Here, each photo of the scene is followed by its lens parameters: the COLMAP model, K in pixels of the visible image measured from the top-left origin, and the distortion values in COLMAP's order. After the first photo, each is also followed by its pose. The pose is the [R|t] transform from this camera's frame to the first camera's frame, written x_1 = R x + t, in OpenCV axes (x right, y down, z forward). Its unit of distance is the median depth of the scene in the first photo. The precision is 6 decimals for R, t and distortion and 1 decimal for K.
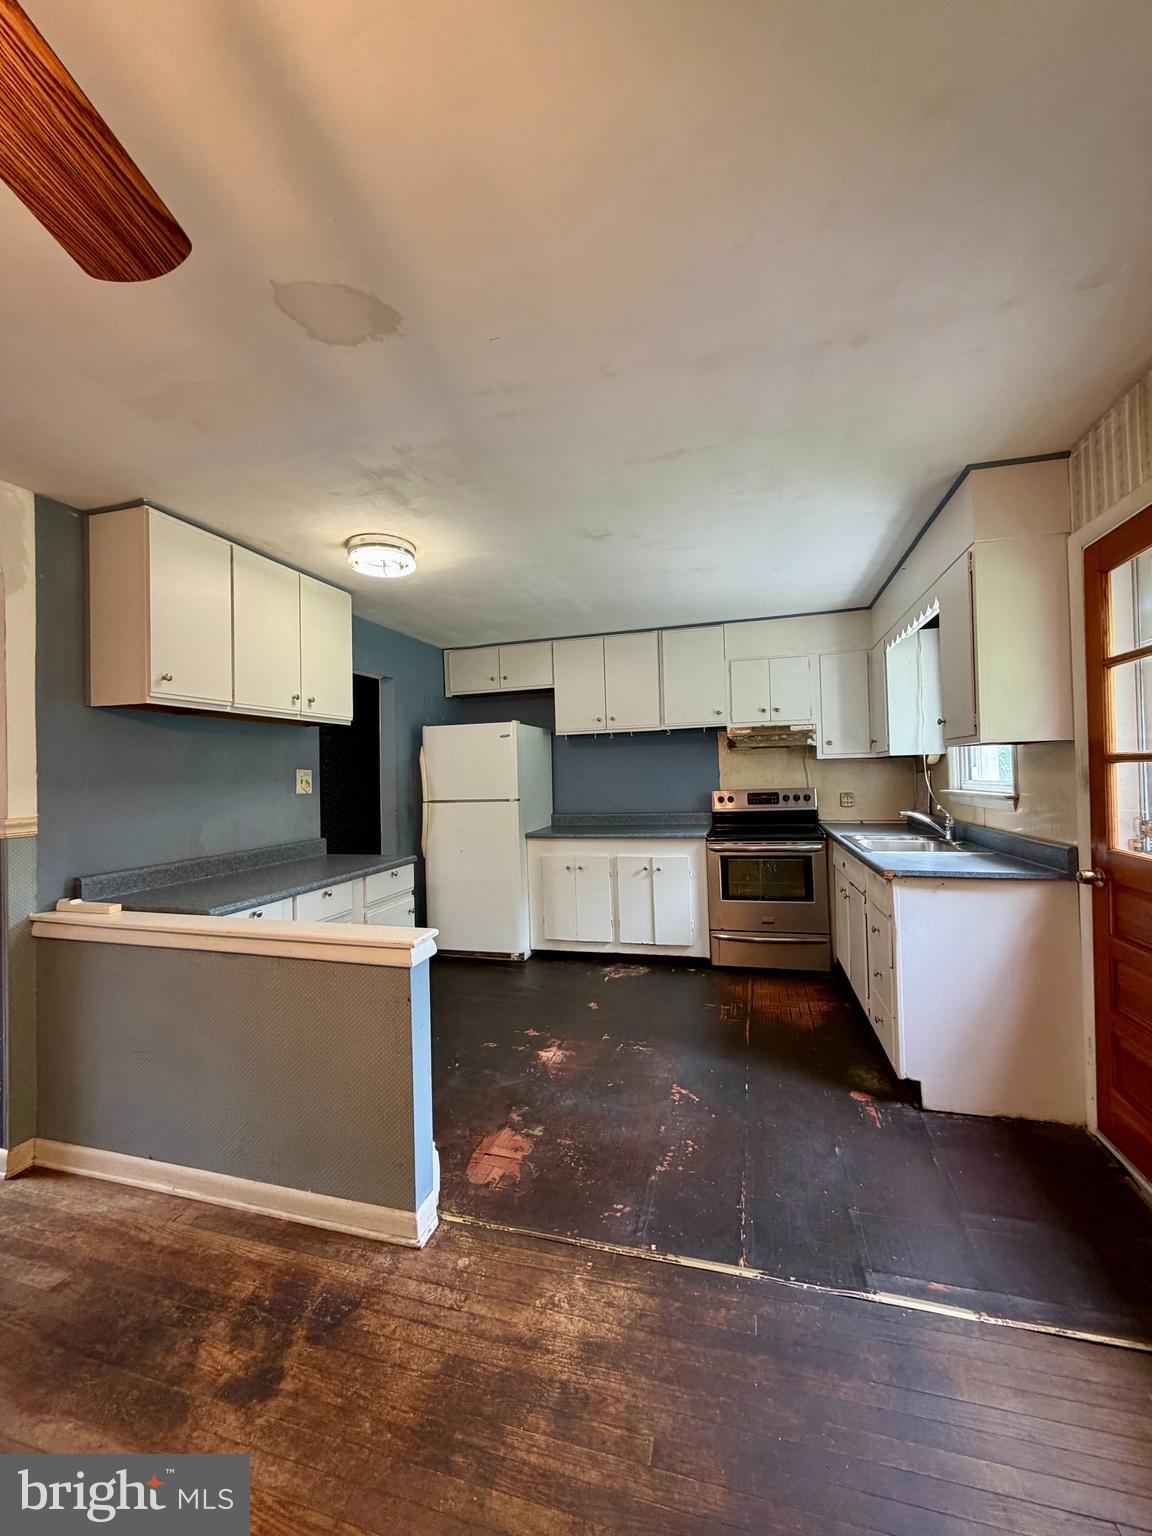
lens RADIAL K [[613.2, 0, 577.0], [0, 613.2, 765.6], [0, 0, 1]] dist [-0.000052, 0.000404]
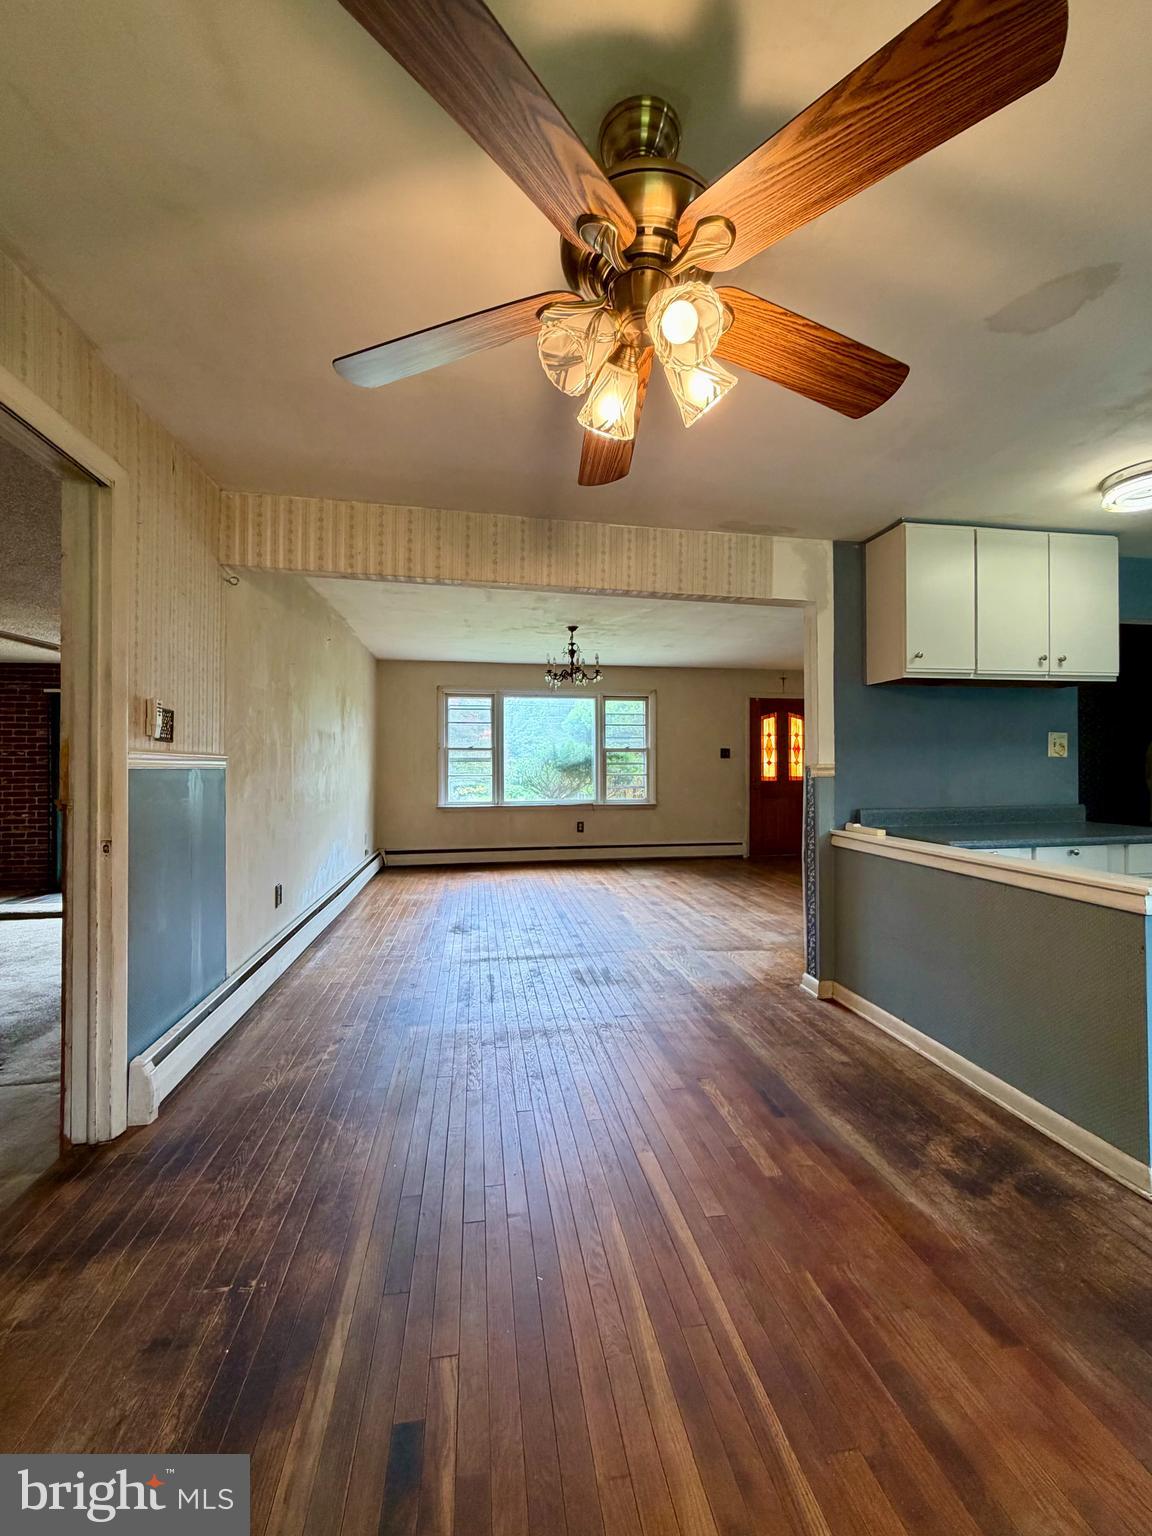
lens RADIAL K [[613.2, 0, 577.0], [0, 613.2, 765.6], [0, 0, 1]] dist [-0.000052, 0.000404]
pose [[0.432509, 0.014799, -0.901508, 0.176044], [0.008960, 0.999745, 0.020710, 0.054194], [0.901585, -0.017035, 0.432267, -0.189185]]
